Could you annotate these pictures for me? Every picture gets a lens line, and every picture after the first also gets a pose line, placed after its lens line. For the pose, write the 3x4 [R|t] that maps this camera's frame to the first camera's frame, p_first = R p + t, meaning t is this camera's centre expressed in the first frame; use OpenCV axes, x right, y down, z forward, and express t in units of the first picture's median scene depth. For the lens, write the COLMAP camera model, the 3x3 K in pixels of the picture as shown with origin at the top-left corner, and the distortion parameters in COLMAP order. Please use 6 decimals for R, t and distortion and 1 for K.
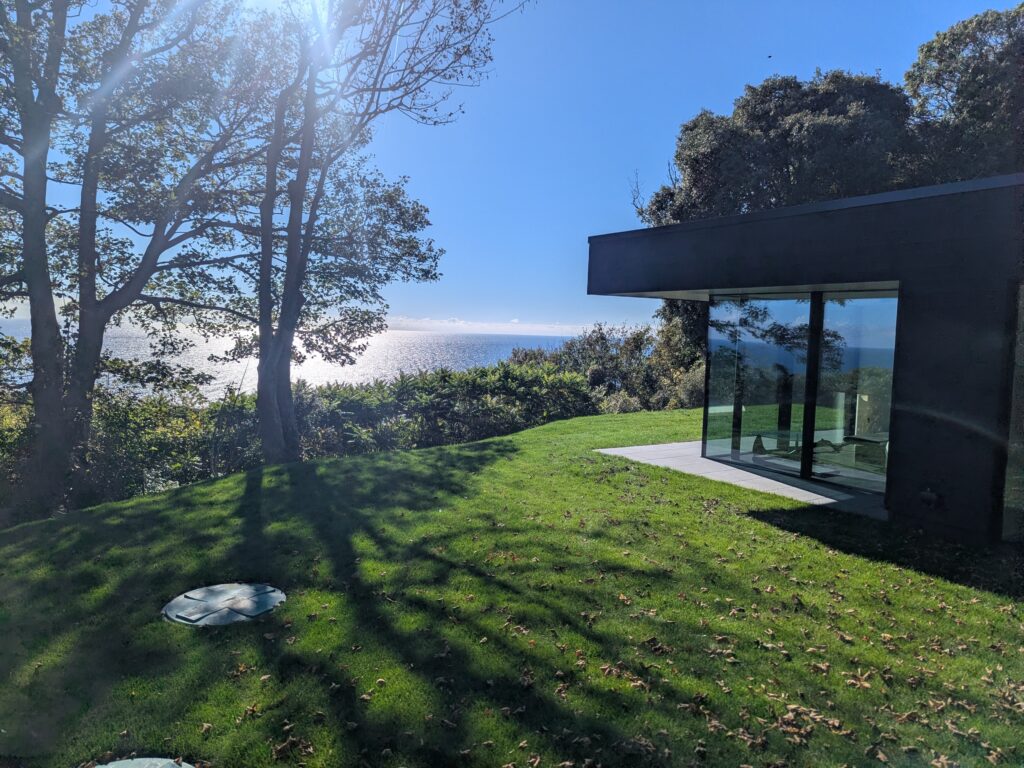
lens RADIAL K [[727.3, 0, 512.0], [0, 727.3, 384.0], [0, 0, 1]] dist [0.082359, -0.074700]
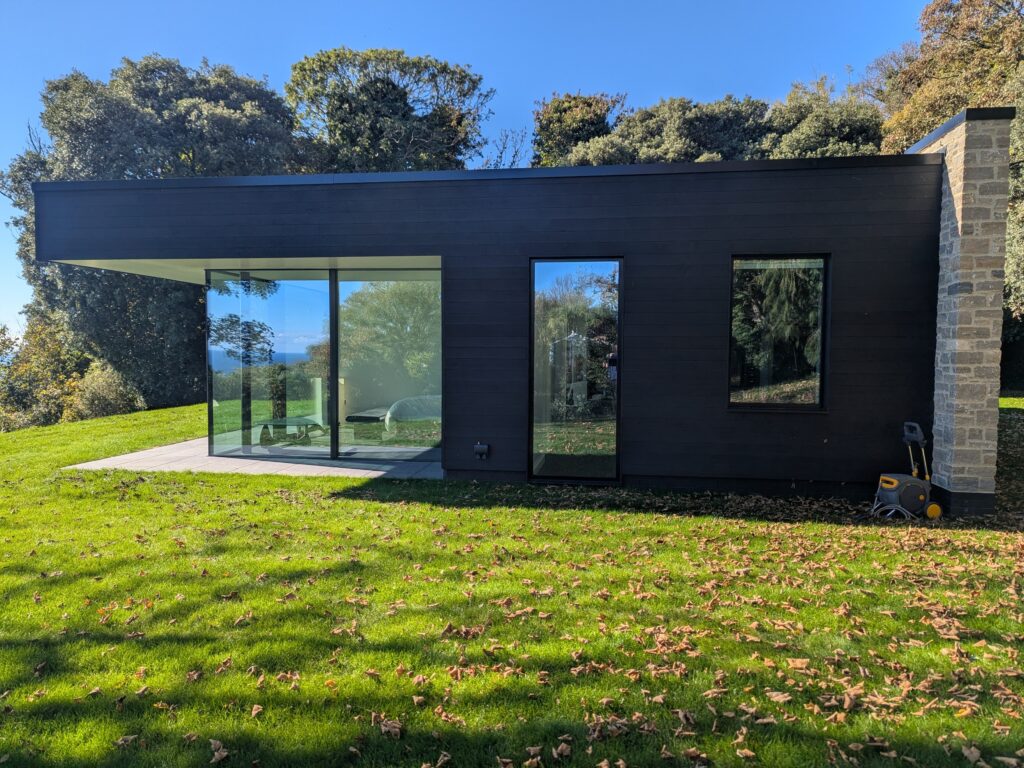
lens RADIAL K [[727.3, 0, 512.0], [0, 727.3, 384.0], [0, 0, 1]] dist [0.082359, -0.074700]
pose [[0.671604, -0.062971, 0.738229, -0.158197], [0.071912, 0.997218, 0.019641, 0.026527], [-0.737412, 0.039896, 0.674264, 0.162613]]
